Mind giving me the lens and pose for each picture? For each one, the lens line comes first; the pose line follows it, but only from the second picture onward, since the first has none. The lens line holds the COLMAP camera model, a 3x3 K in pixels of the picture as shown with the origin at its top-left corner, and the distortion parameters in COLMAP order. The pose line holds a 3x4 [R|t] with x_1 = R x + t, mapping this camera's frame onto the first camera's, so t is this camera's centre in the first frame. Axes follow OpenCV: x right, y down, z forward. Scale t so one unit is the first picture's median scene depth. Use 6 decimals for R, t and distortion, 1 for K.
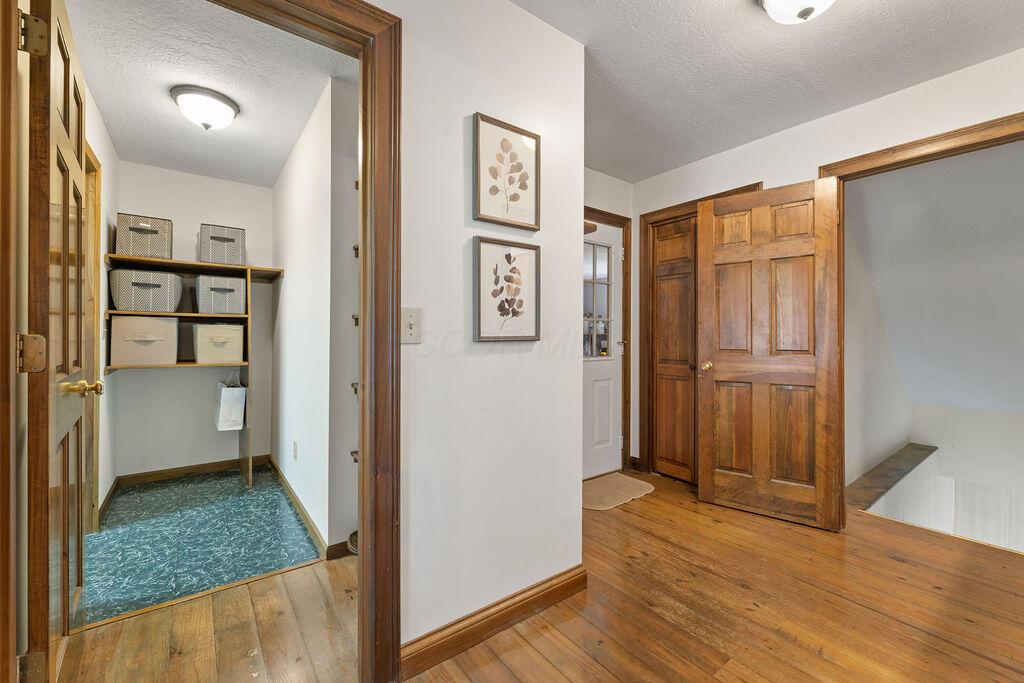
lens RADIAL K [[417.3, 0, 513.5], [0, 417.3, 337.3], [0, 0, 1]] dist [-0.010239, -0.000379]
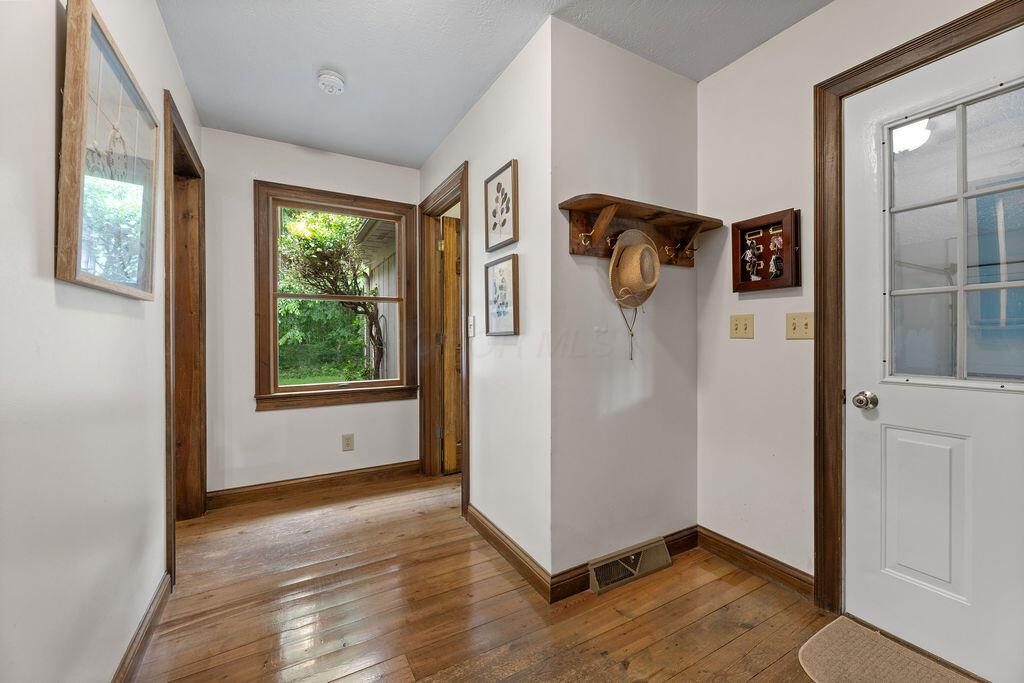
lens RADIAL K [[417.3, 0, 515.7], [0, 417.3, 335.8], [0, 0, 1]] dist [-0.010239, -0.000379]
pose [[-0.127680, 0.001887, -0.991814, 1.265618], [0.000161, 0.999998, 0.001881, 0.007498], [0.991815, 0.000080, -0.127681, 1.200928]]
